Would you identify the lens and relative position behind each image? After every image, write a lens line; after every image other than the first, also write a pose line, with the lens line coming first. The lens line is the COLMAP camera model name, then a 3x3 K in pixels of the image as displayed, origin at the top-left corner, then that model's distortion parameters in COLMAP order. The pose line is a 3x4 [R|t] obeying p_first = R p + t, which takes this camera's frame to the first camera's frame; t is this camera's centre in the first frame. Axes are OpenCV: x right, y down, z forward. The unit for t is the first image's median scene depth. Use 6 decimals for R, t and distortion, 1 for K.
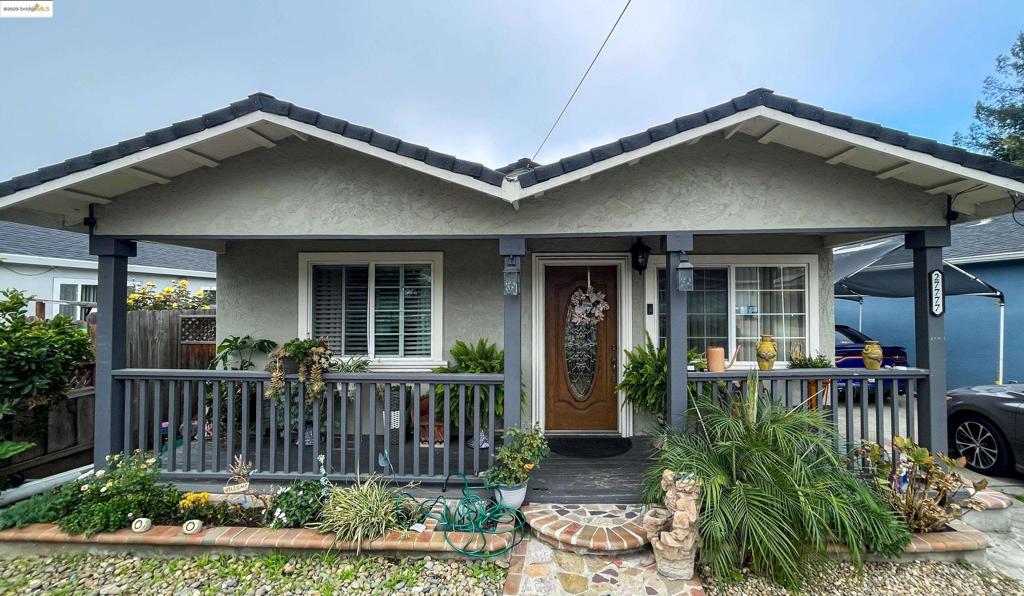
lens RADIAL K [[433.1, 0, 531.0], [0, 433.1, 321.3], [0, 0, 1]] dist [-0.000526, -0.000748]
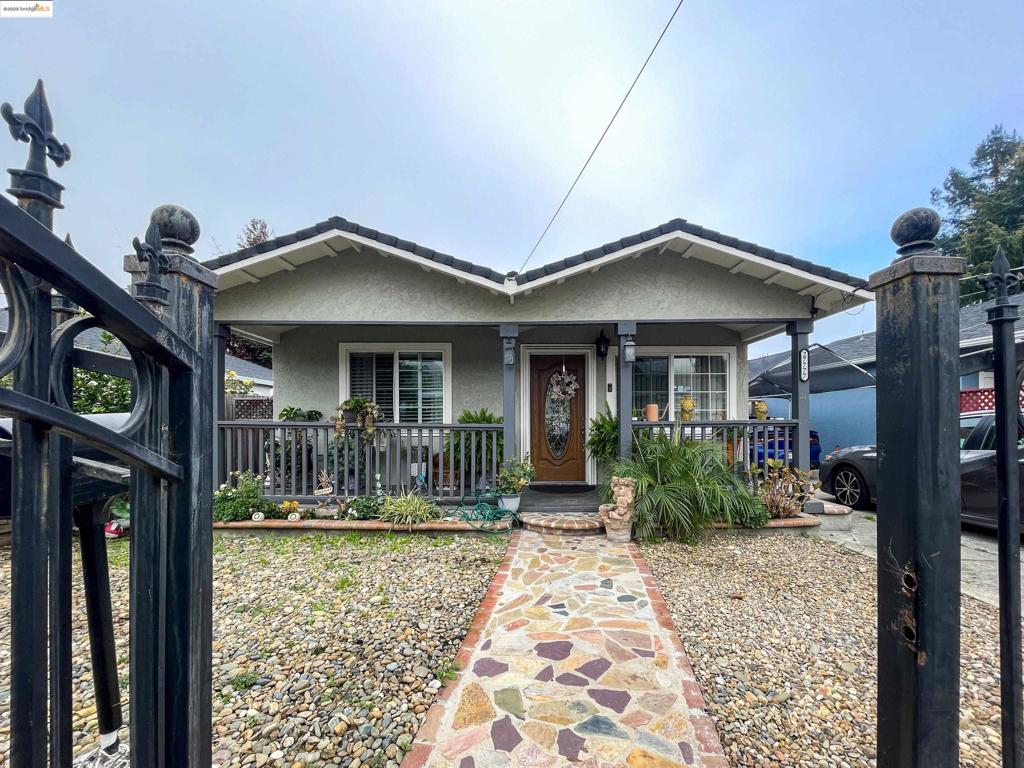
lens RADIAL K [[407.3, 0, 523.3], [0, 407.3, 453.5], [0, 0, 1]] dist [0.000359, -0.001299]
pose [[0.999468, -0.003362, 0.032445, -0.041423], [0.002035, 0.999163, 0.040849, 0.172376], [-0.032555, -0.040762, 0.998638, -0.337669]]
